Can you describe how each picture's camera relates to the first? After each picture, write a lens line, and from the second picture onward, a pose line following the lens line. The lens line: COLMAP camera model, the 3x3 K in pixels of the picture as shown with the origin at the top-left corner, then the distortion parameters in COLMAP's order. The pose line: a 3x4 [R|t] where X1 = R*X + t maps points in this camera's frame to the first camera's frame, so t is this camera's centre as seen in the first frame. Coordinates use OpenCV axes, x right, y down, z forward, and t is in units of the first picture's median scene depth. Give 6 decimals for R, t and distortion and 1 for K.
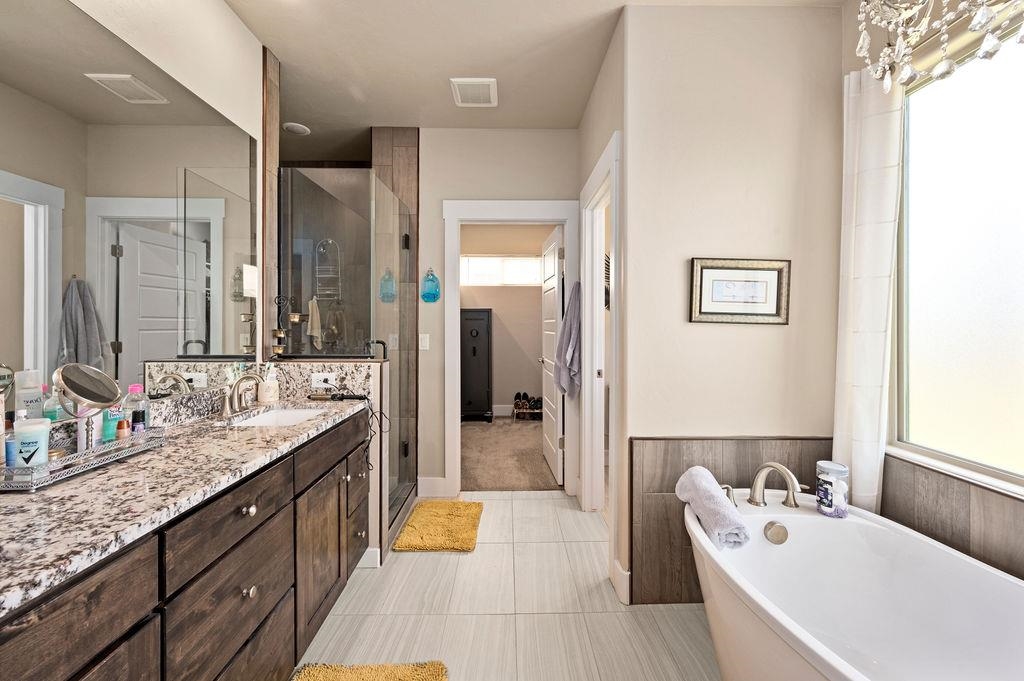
lens RADIAL K [[409.0, 0, 514.3], [0, 409.0, 327.1], [0, 0, 1]] dist [0.000745, 0.000299]
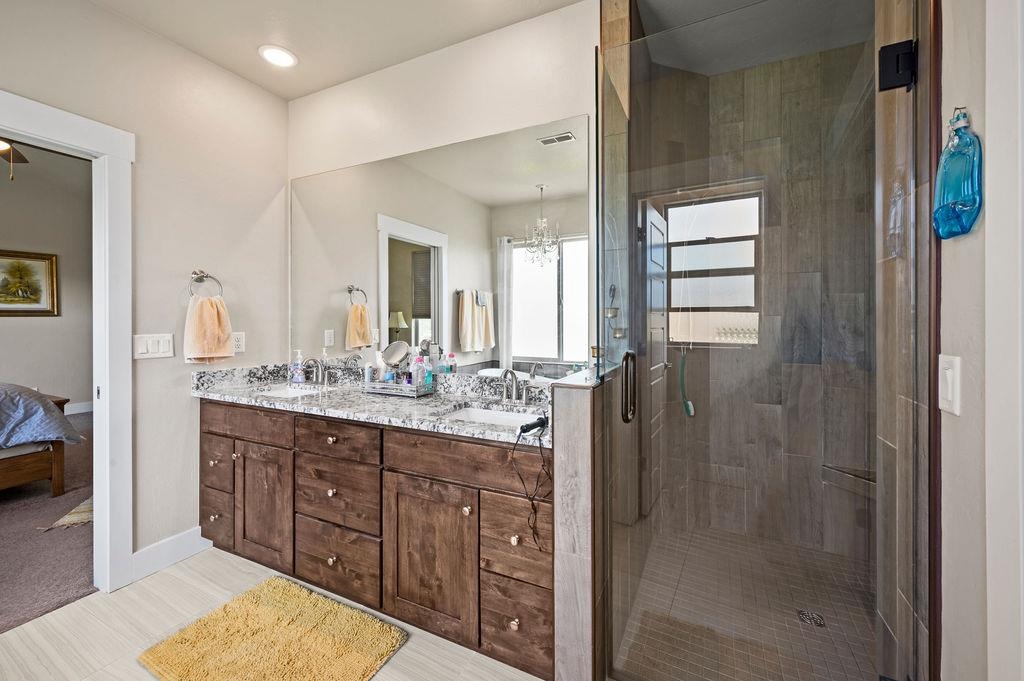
lens RADIAL K [[409.0, 0, 514.3], [0, 409.0, 327.1], [0, 0, 1]] dist [0.000745, 0.000299]
pose [[-0.471493, 0.003218, -0.881864, 0.406119], [-0.000200, 0.999993, 0.003756, 0.012199], [0.881870, 0.001948, -0.471489, 2.405349]]
